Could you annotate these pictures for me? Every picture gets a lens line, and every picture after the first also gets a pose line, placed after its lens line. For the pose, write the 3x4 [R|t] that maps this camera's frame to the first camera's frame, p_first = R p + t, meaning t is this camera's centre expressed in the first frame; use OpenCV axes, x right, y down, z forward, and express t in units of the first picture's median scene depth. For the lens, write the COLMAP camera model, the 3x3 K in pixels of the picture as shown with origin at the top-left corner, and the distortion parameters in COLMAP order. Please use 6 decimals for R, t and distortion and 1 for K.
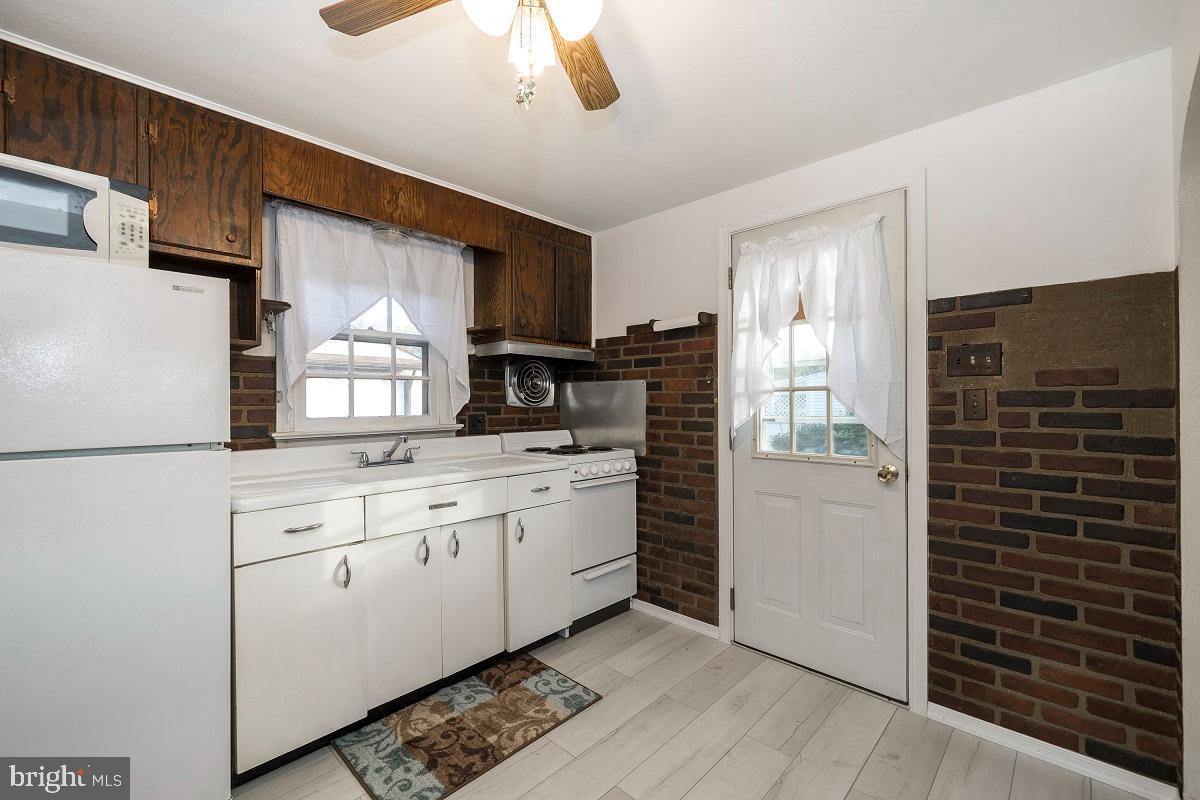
lens RADIAL K [[508.5, 0, 604.6], [0, 508.5, 401.8], [0, 0, 1]] dist [0.001799, -0.000185]
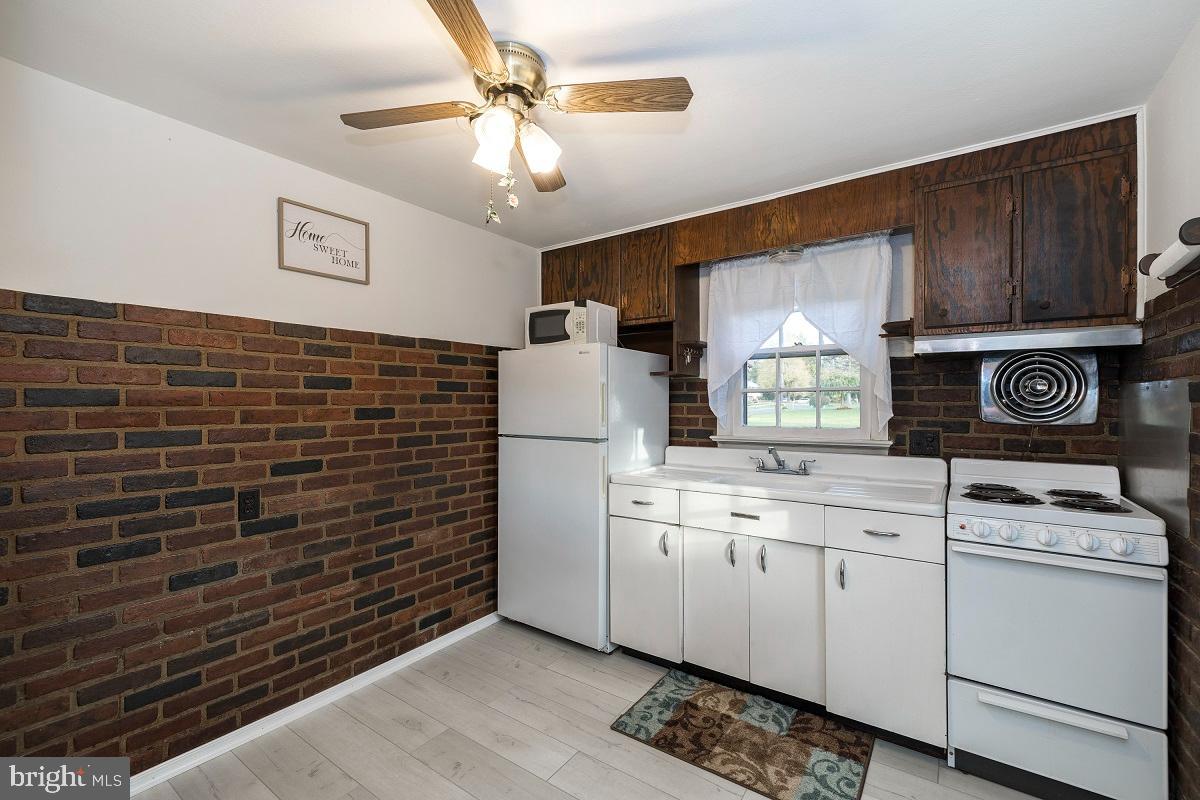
lens RADIAL K [[508.5, 0, 604.4], [0, 508.5, 401.6], [0, 0, 1]] dist [0.001799, -0.000185]
pose [[0.136997, 0.001393, -0.990571, 0.654749], [0.003779, 0.999991, 0.001929, -0.033543], [0.990564, -0.004008, 0.136990, 0.549906]]
